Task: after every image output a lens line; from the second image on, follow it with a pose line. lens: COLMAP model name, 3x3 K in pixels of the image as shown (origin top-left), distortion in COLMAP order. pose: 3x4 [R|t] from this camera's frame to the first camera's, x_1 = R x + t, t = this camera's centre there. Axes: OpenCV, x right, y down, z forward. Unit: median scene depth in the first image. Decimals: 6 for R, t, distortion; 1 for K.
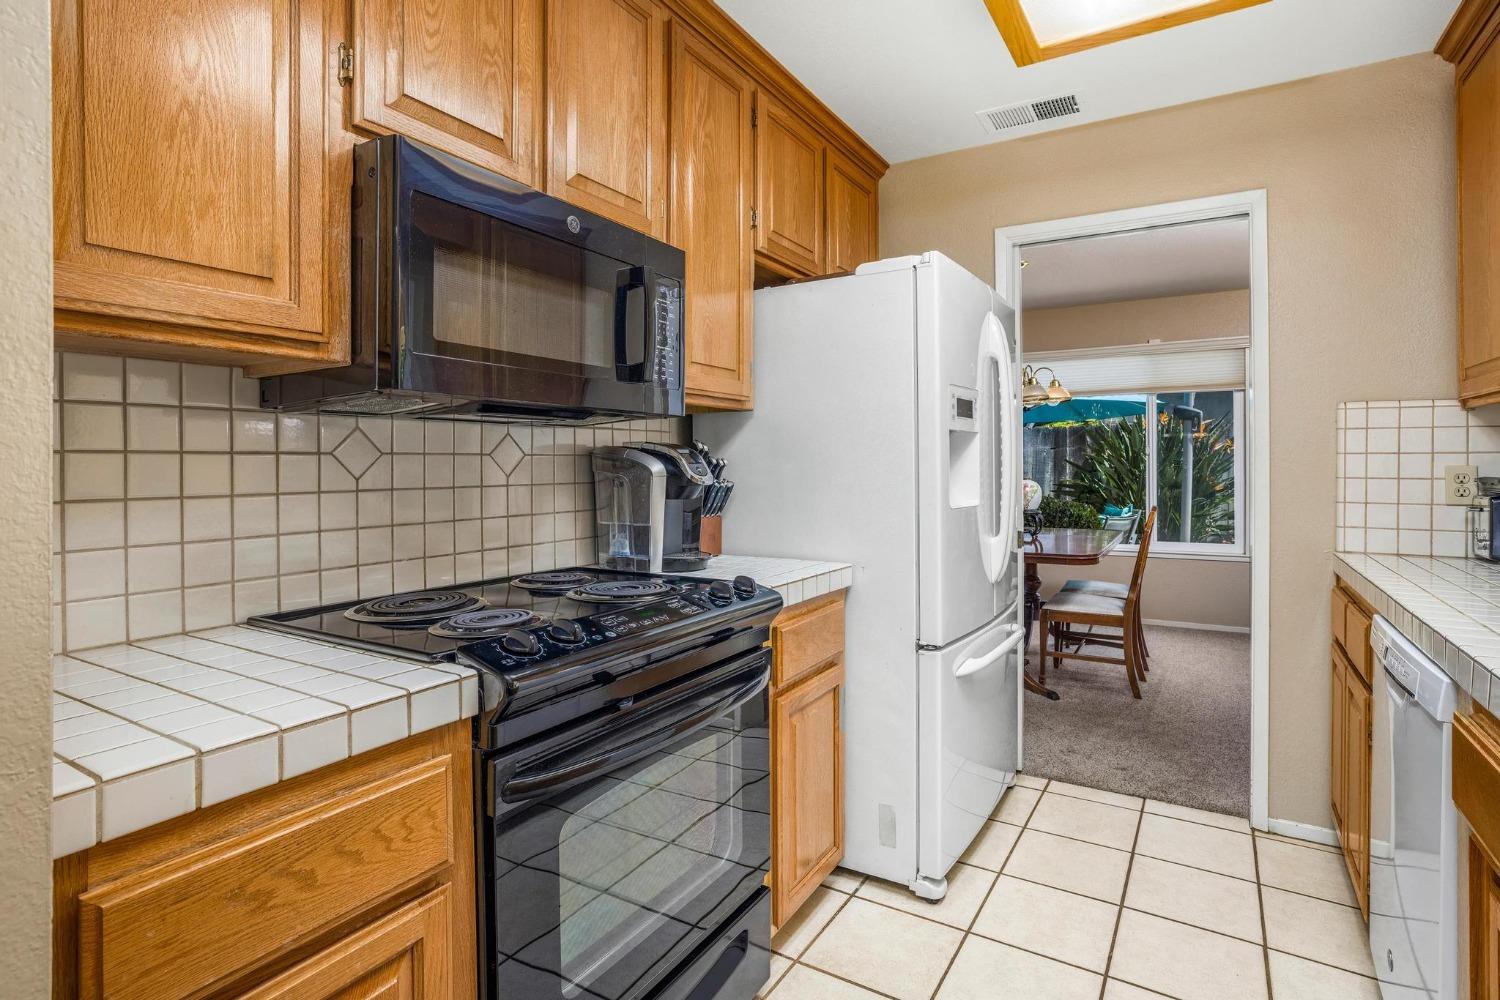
lens RADIAL K [[734.0, 0, 747.5], [0, 734.0, 469.5], [0, 0, 1]] dist [-0.026357, 0.008325]
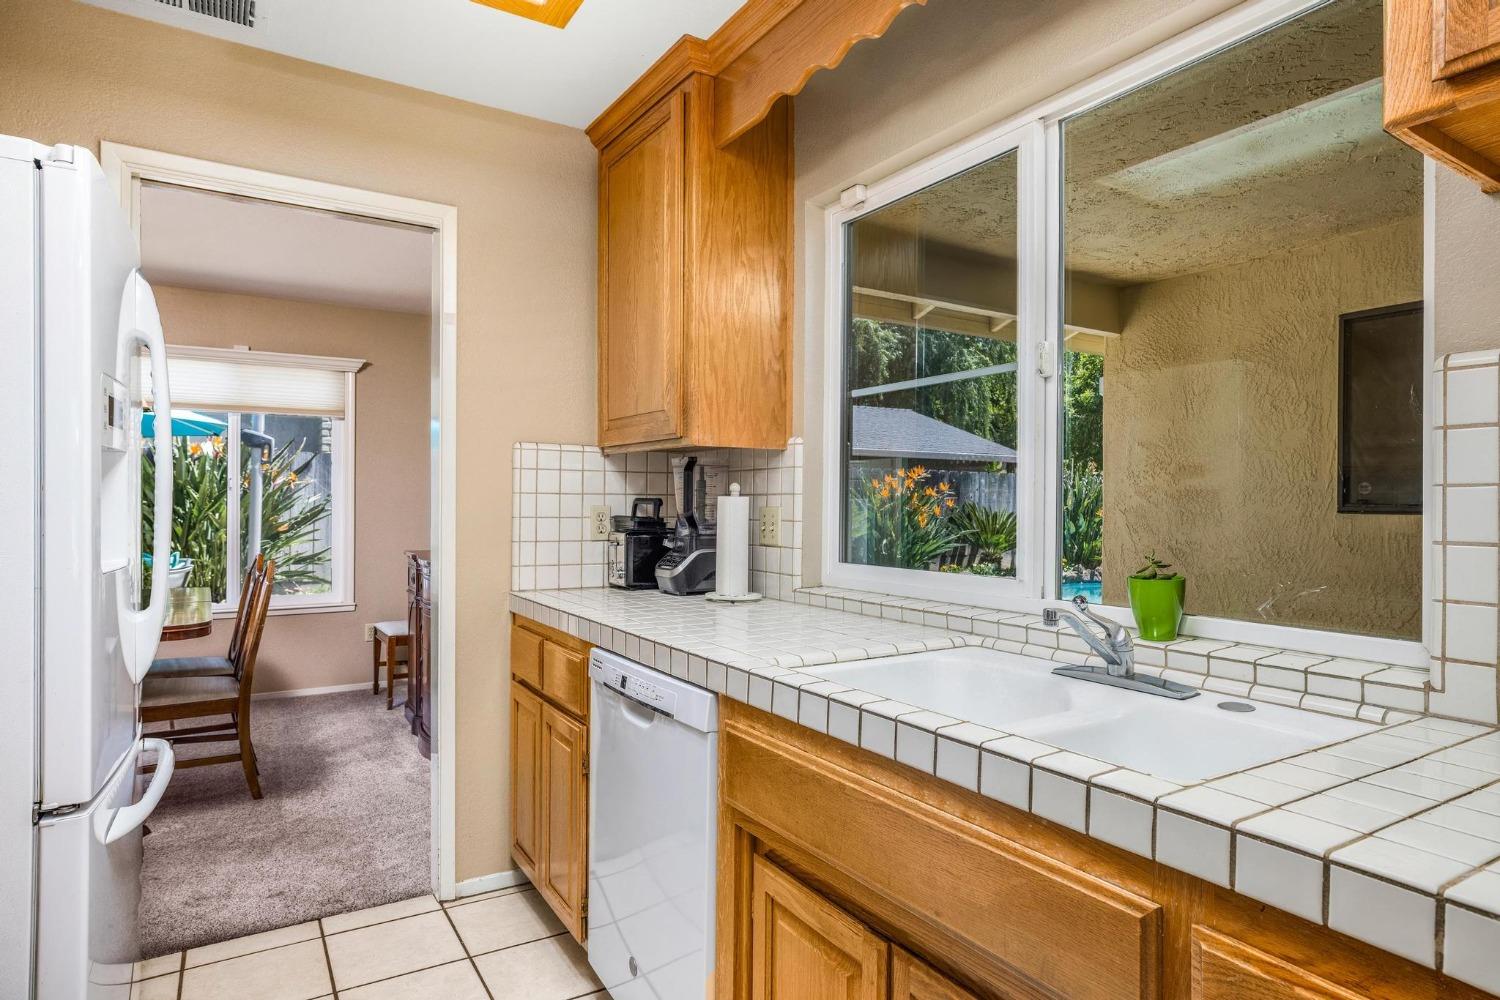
lens RADIAL K [[871.6, 0, 772.5], [0, 871.6, 500.8], [0, 0, 1]] dist [-0.018239, 0.009054]
pose [[0.434371, 0.007107, 0.900706, -0.121164], [-0.001138, 0.999972, -0.007342, -0.002947], [-0.900733, 0.002164, 0.434367, 0.160396]]
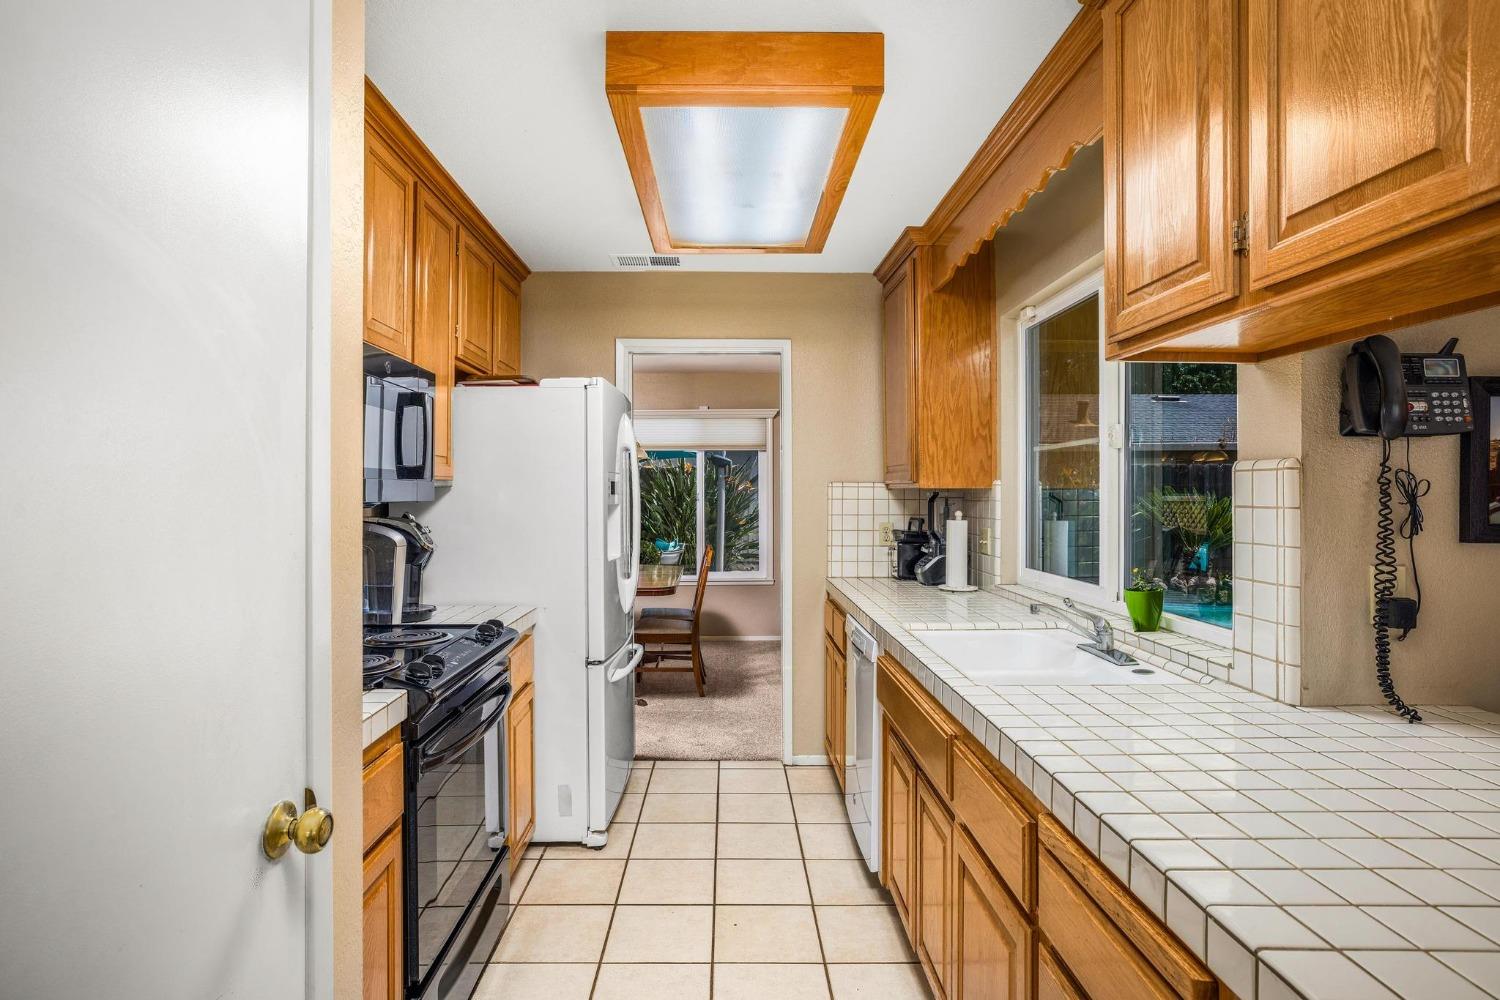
lens RADIAL K [[784.3, 0, 720.1], [0, 784.3, 492.8], [0, 0, 1]] dist [-0.017131, 0.000282]
pose [[0.848251, 0.004399, 0.529576, -0.302923], [0.000854, 0.999953, -0.009674, -0.056344], [-0.529593, 0.008658, 0.848208, -0.341079]]
